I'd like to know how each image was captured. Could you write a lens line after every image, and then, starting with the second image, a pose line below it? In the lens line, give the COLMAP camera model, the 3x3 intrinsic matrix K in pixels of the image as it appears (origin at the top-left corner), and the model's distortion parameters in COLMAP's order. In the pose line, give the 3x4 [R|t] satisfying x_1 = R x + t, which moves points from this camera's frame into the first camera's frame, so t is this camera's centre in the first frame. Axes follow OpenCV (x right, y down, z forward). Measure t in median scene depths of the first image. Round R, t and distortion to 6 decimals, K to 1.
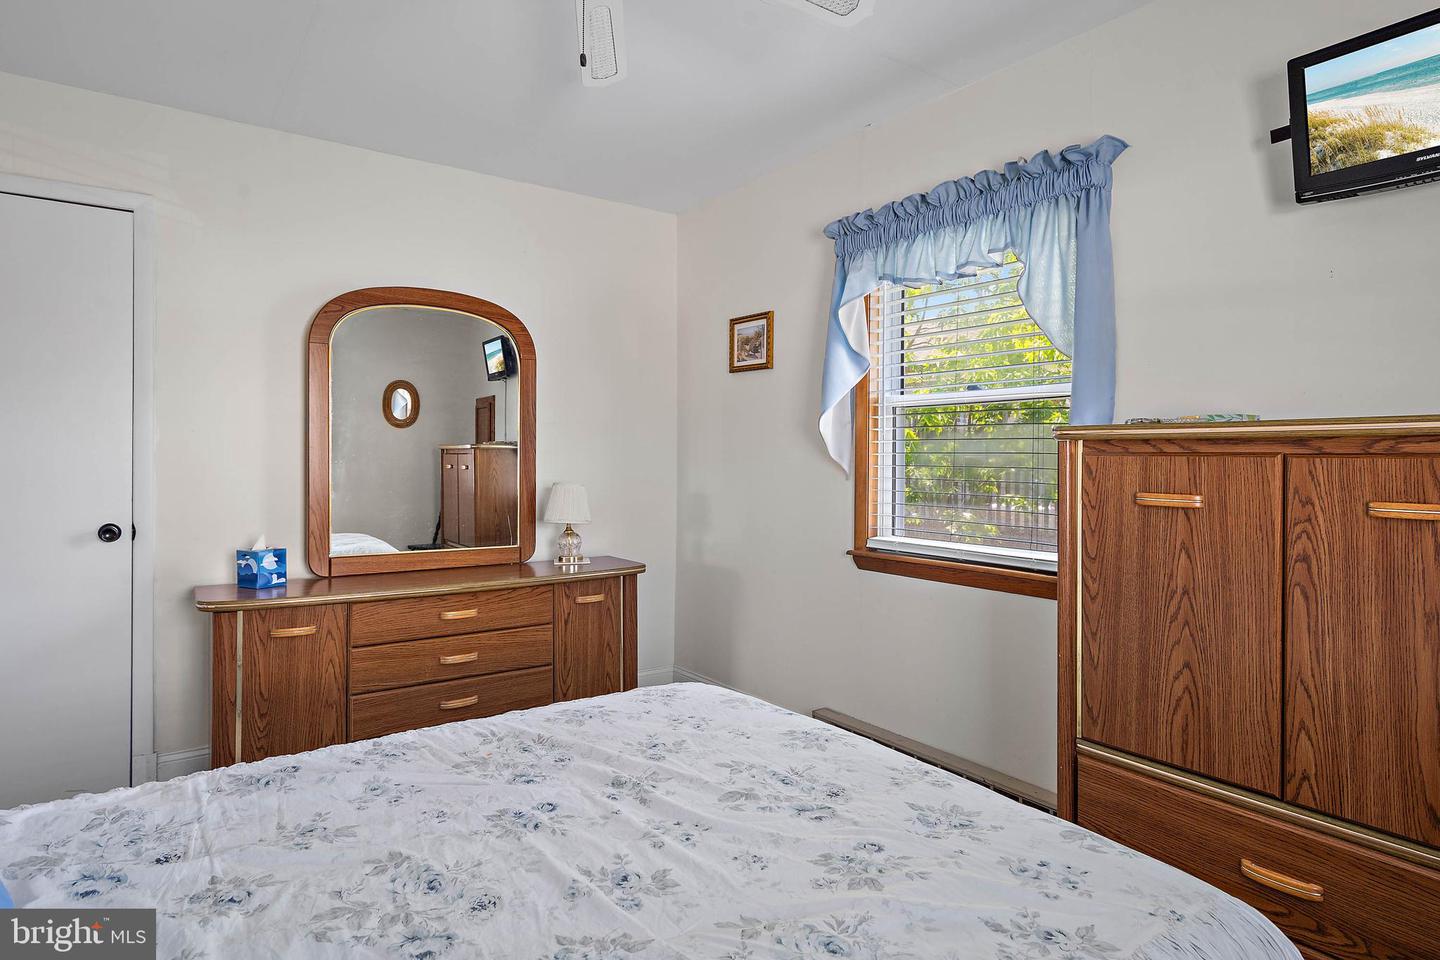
lens RADIAL K [[815.4, 0, 742.2], [0, 815.4, 453.8], [0, 0, 1]] dist [0.002457, -0.000495]
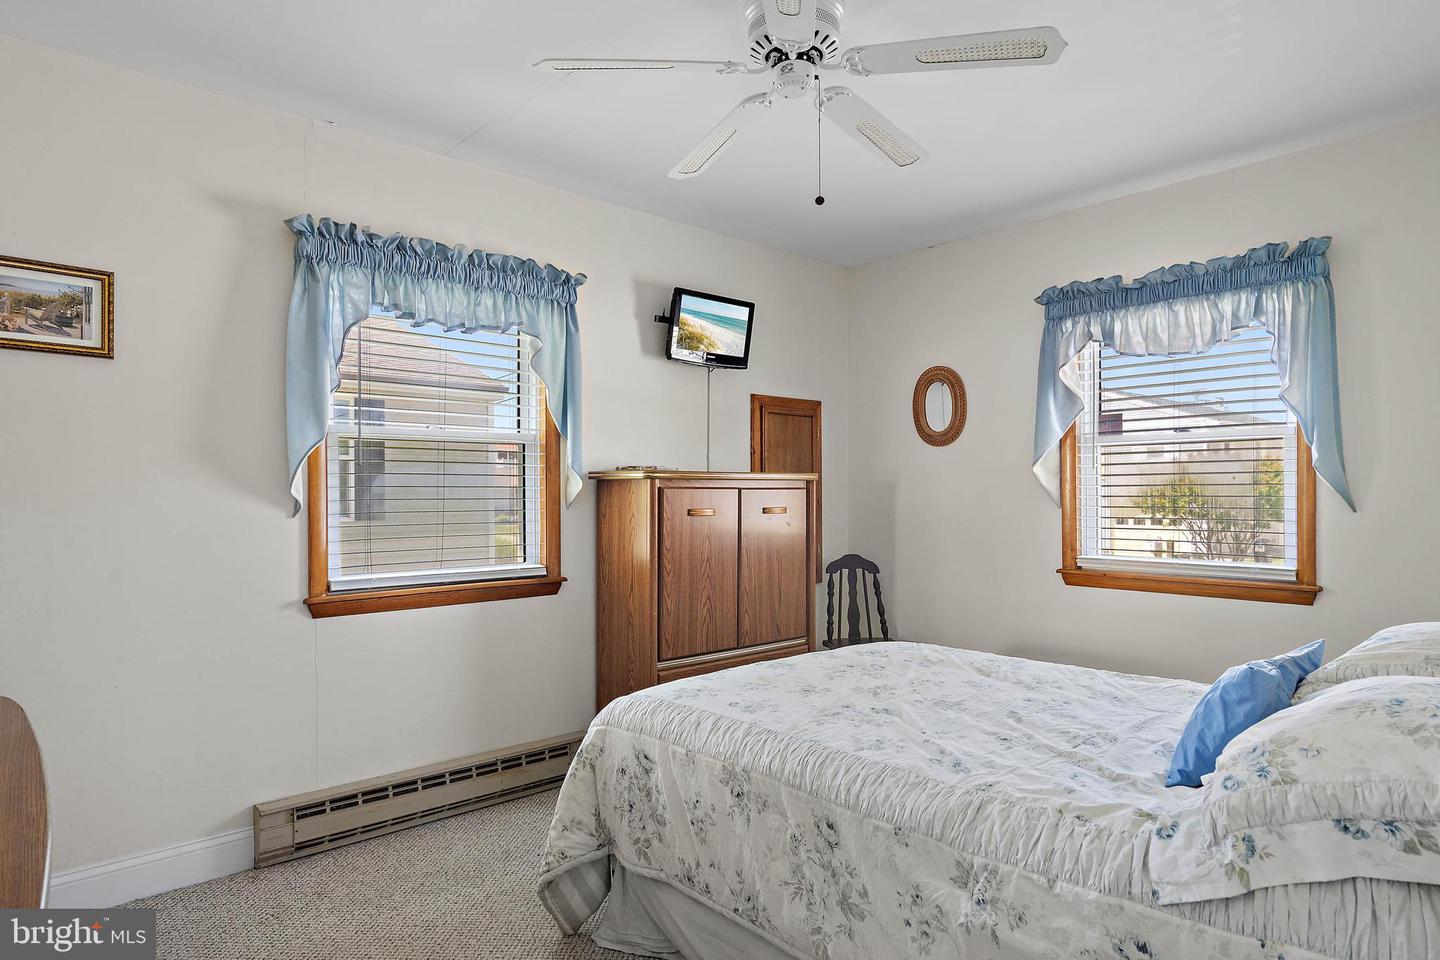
lens RADIAL K [[815.4, 0, 721.9], [0, 815.4, 482.5], [0, 0, 1]] dist [0.002457, -0.000495]
pose [[-0.095596, 0.006259, 0.995401, -0.926851], [-0.000686, 0.999980, -0.006353, 0.000309], [-0.995420, -0.001290, -0.095590, 0.781263]]
